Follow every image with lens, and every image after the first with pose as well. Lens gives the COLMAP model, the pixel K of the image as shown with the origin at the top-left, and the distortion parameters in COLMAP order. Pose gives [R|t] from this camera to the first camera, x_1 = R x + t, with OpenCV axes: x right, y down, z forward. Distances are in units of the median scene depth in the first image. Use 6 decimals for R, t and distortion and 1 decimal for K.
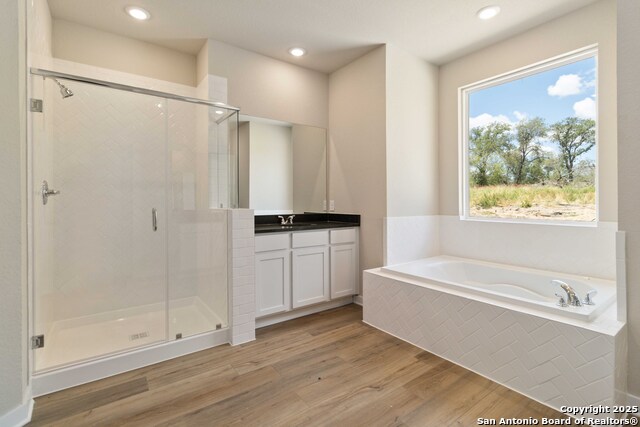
lens RADIAL K [[301.7, 0, 327.9], [0, 301.7, 202.3], [0, 0, 1]] dist [0.000974, 0.001017]
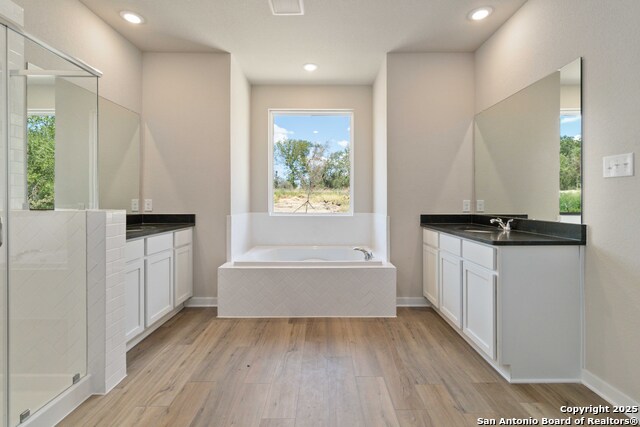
lens RADIAL K [[301.7, 0, 324.0], [0, 301.7, 201.1], [0, 0, 1]] dist [0.000974, 0.001017]
pose [[0.588704, 0.003565, 0.808341, -0.498769], [-0.001151, 0.999993, -0.003572, 0.002492], [-0.808348, 0.001173, 0.588704, 0.104400]]
